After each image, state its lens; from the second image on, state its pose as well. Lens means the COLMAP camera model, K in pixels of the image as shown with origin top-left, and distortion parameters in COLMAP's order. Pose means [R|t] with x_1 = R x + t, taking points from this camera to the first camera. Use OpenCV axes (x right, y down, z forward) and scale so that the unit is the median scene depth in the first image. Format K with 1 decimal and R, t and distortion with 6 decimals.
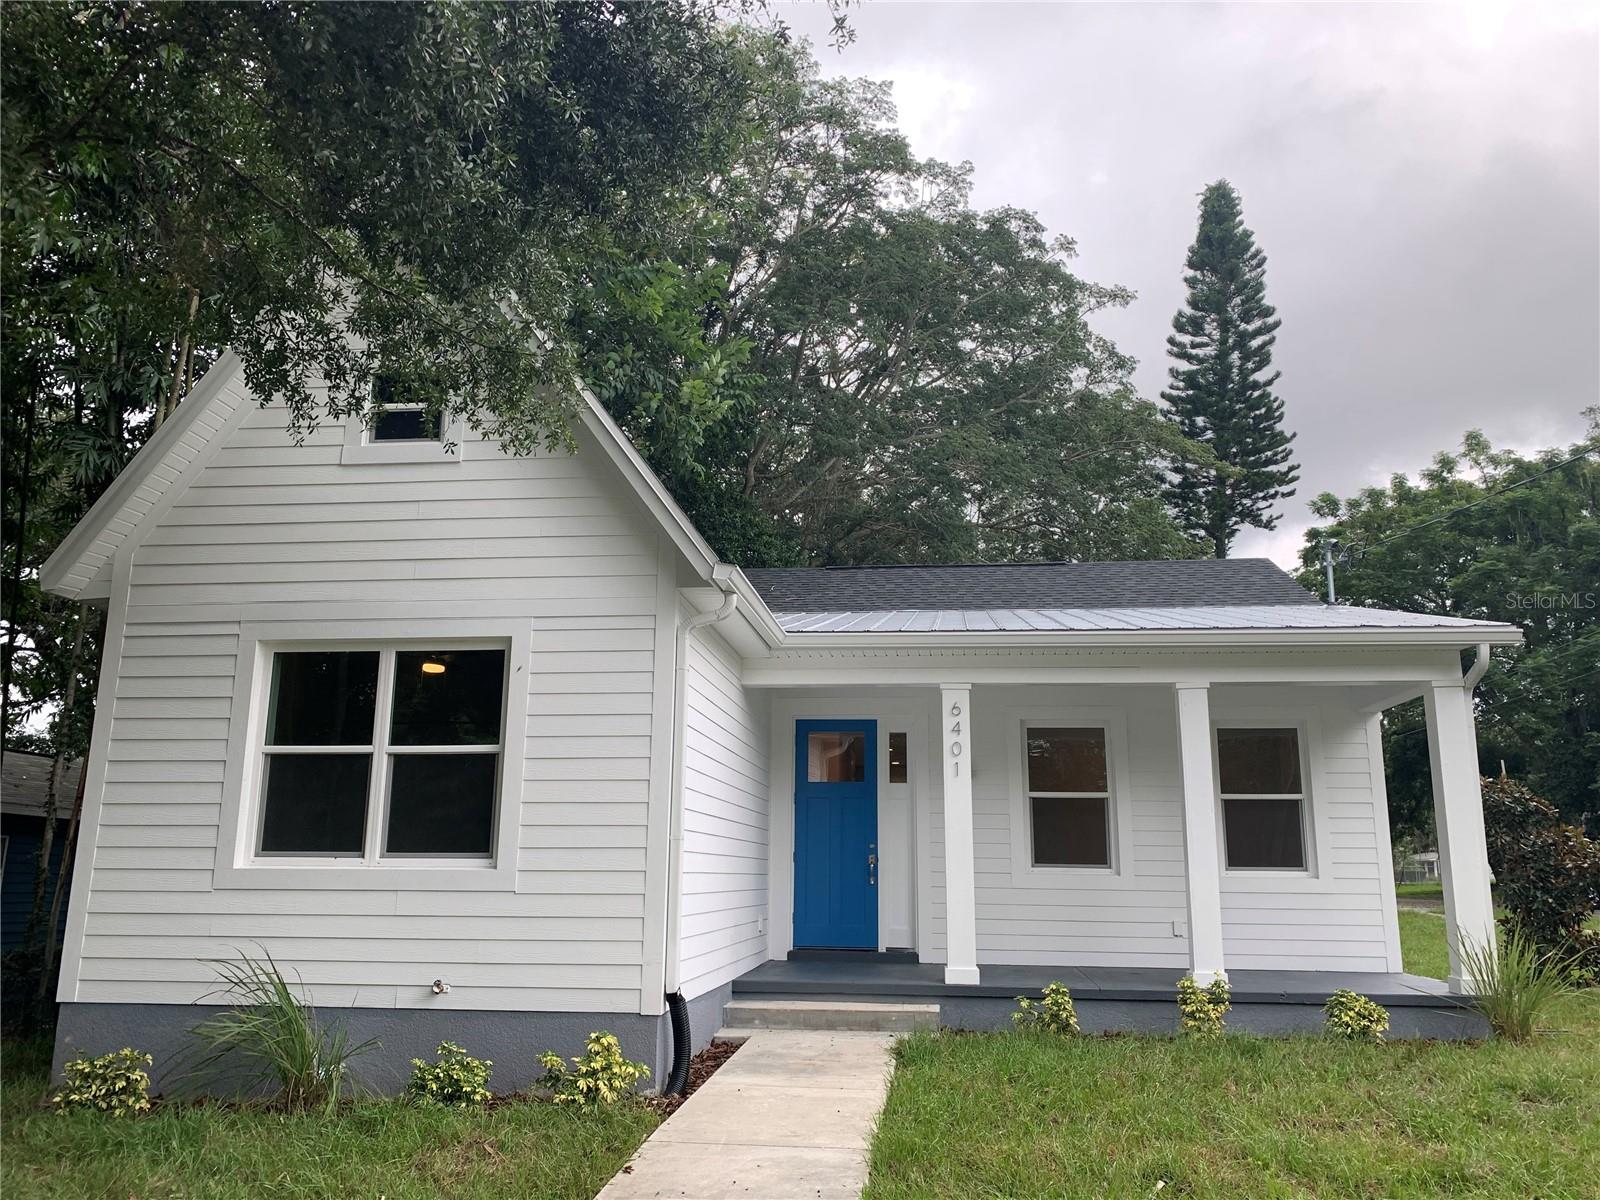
lens RADIAL K [[1224.1, 0, 809.3], [0, 1224.1, 591.3], [0, 0, 1]] dist [0.035255, -0.043107]
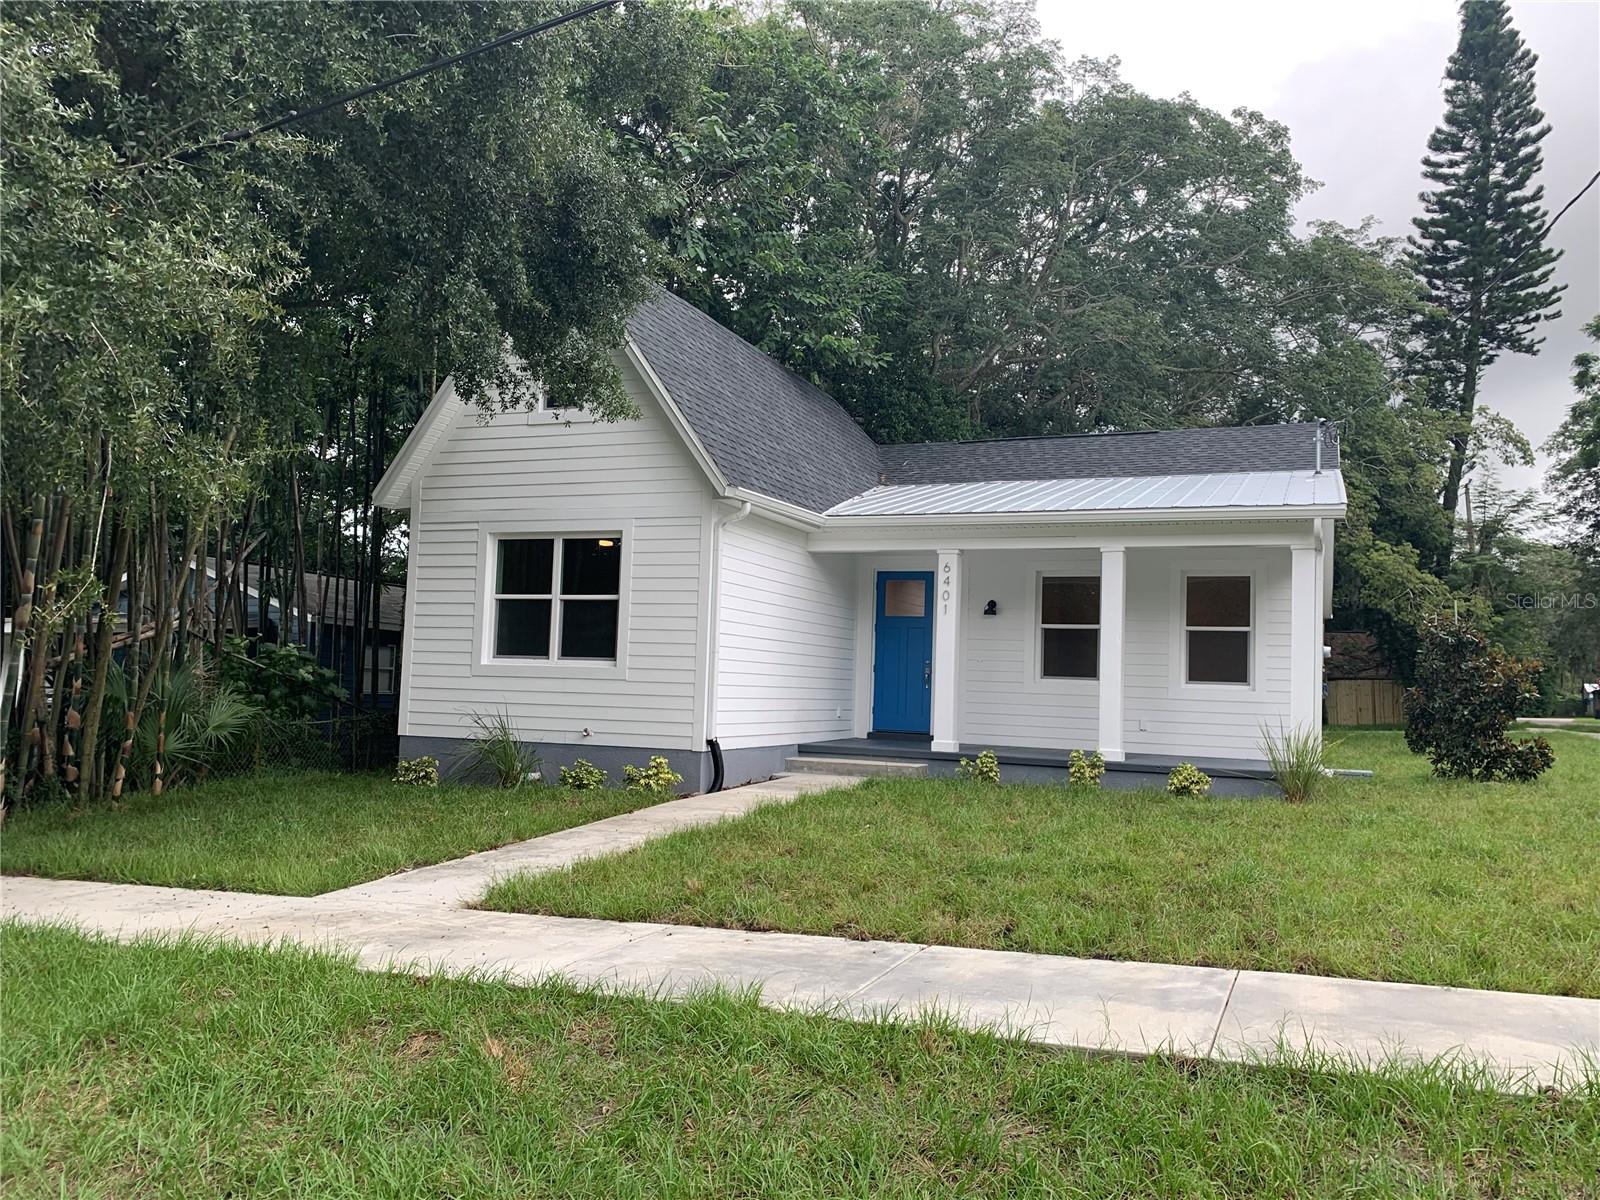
lens RADIAL K [[1224.1, 0, 808.5], [0, 1224.1, 594.2], [0, 0, 1]] dist [0.035255, -0.043107]
pose [[0.962536, 0.001619, -0.271149, 0.415184], [0.037538, 0.989558, 0.139164, -0.090472], [0.268543, -0.144129, 0.952424, -0.477426]]
